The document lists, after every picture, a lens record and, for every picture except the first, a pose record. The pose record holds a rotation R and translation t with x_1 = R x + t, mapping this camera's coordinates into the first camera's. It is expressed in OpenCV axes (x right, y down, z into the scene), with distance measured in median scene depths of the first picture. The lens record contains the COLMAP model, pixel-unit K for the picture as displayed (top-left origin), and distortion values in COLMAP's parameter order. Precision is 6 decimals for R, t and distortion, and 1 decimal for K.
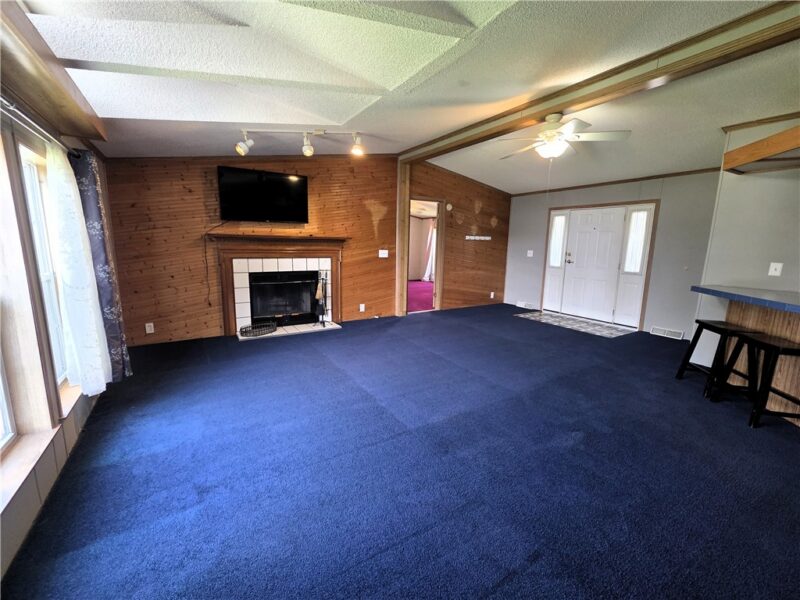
lens RADIAL K [[338.4, 0, 400.0], [0, 338.4, 300.0], [0, 0, 1]] dist [-0.001081, -0.000249]
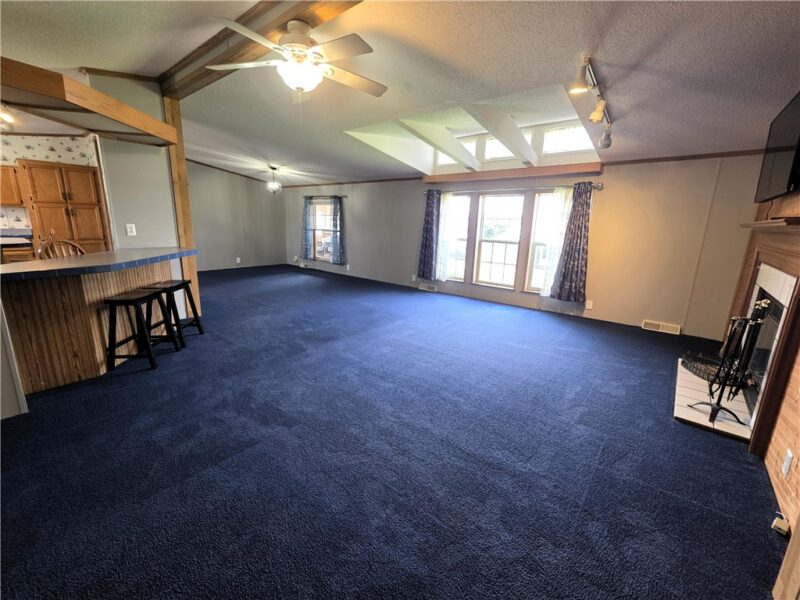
lens RADIAL K [[338.4, 0, 400.0], [0, 338.4, 300.0], [0, 0, 1]] dist [-0.001081, -0.000249]
pose [[-0.948579, 0.022469, -0.315741, 0.358144], [-0.101014, 0.923836, 0.369219, -0.216504], [0.299989, 0.382127, -0.874062, 1.335689]]
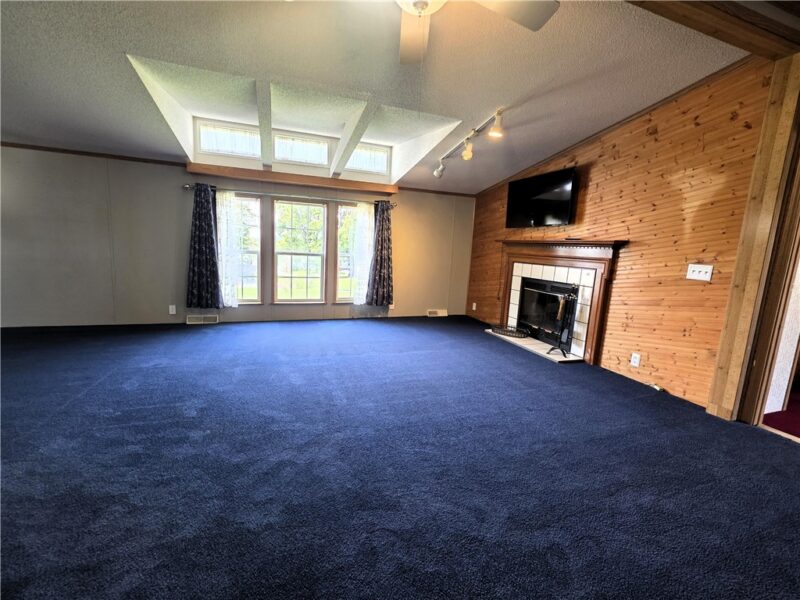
lens RADIAL K [[338.7, 0, 400.0], [0, 338.7, 300.0], [0, 0, 1]] dist [0.001886, 0.000229]
pose [[-0.213721, 0.123241, -0.969090, 0.652542], [-0.215103, 0.961727, 0.169743, -0.108081], [0.952919, 0.244731, -0.179031, 0.838127]]
